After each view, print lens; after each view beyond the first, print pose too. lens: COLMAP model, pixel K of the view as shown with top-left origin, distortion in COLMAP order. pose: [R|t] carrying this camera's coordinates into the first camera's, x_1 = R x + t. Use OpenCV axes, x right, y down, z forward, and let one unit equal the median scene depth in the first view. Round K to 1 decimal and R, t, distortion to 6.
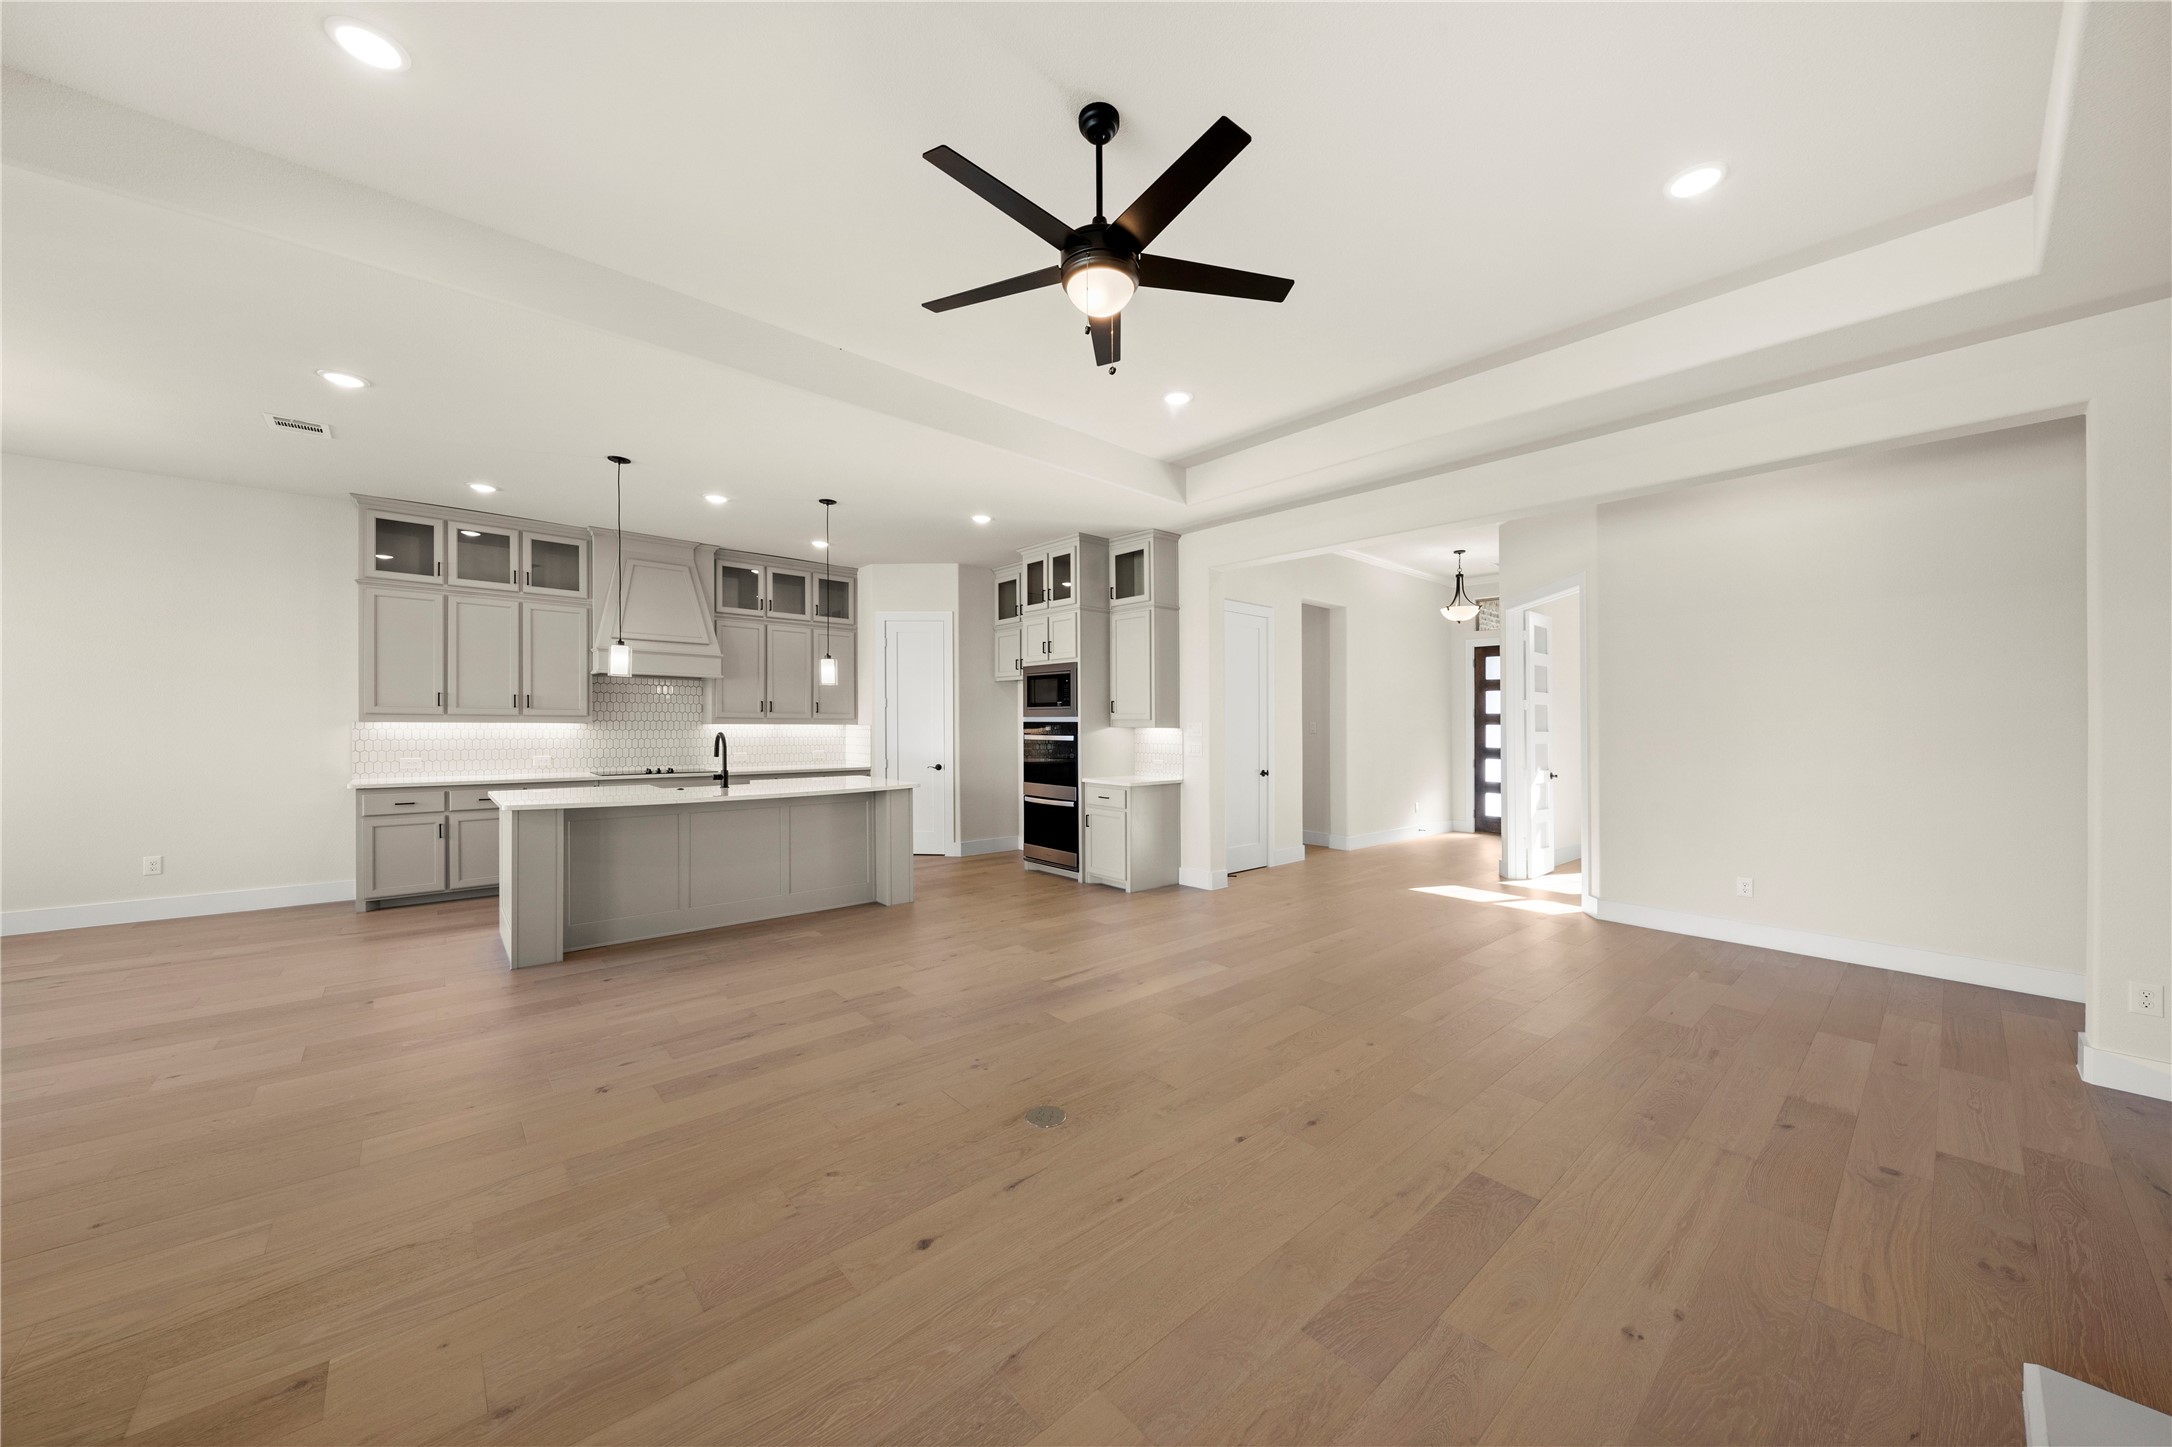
lens RADIAL K [[788.5, 0, 1080.3], [0, 788.5, 725.4], [0, 0, 1]] dist [-0.000318, 0.000089]
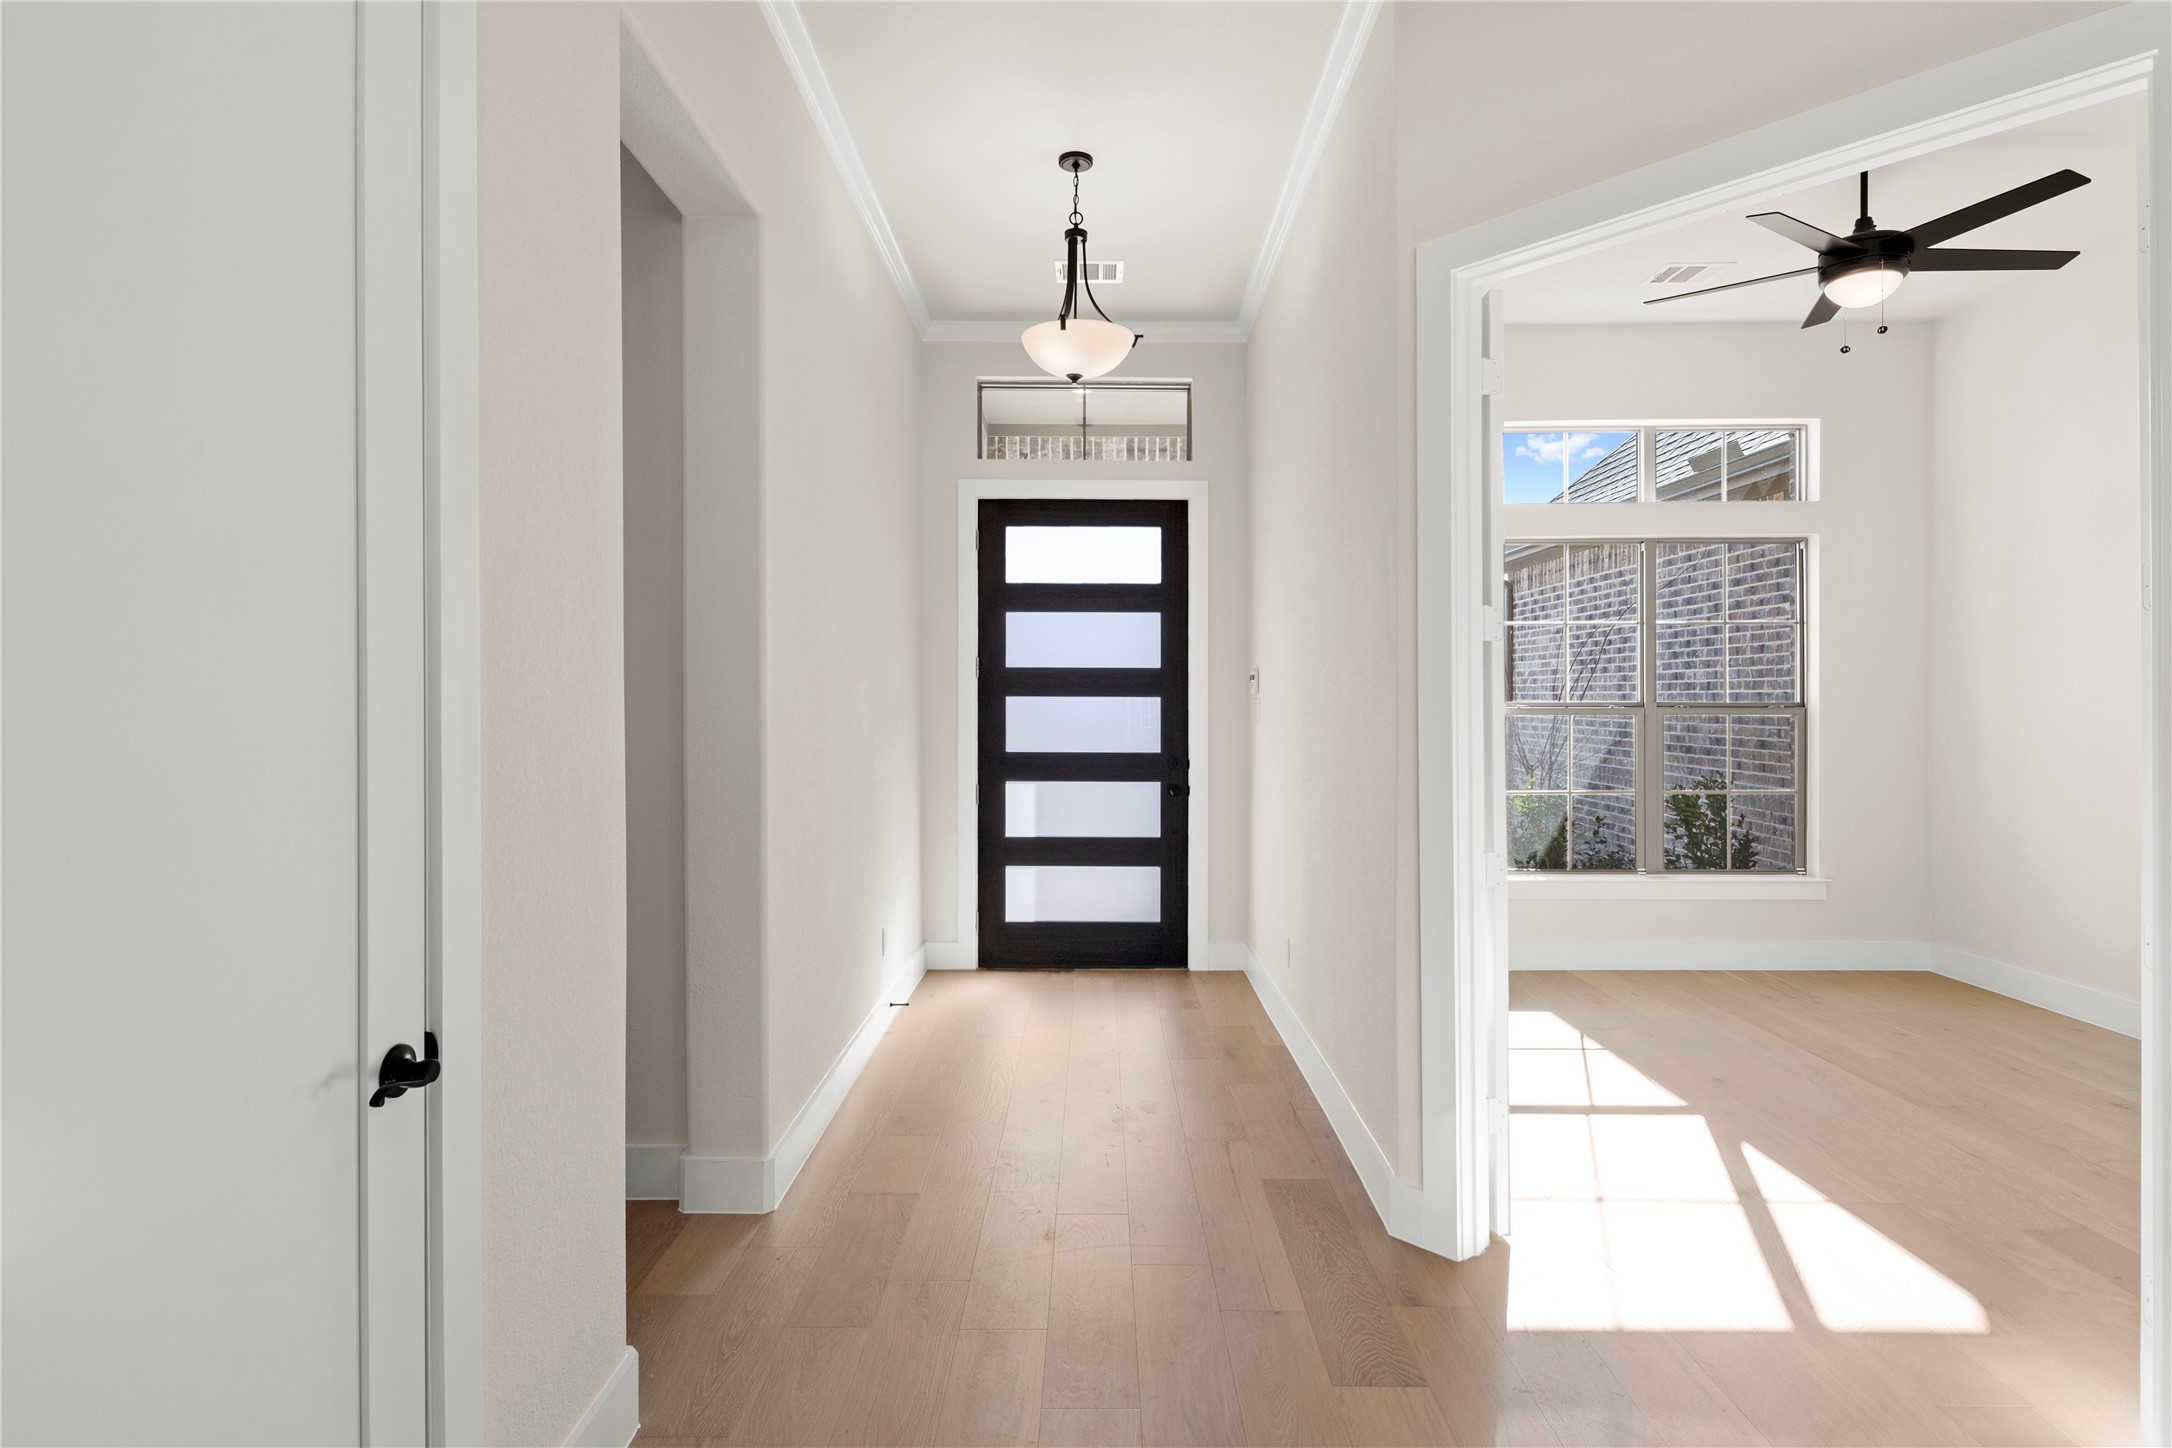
lens RADIAL K [[1086.4, 0, 1084.0], [0, 1086.4, 709.6], [0, 0, 1]] dist [0.001190, -0.000028]
pose [[0.673416, -0.007625, 0.739225, 0.142622], [-0.003245, 0.999907, 0.013270, -0.001494], [-0.739257, -0.011335, 0.673328, 0.642902]]
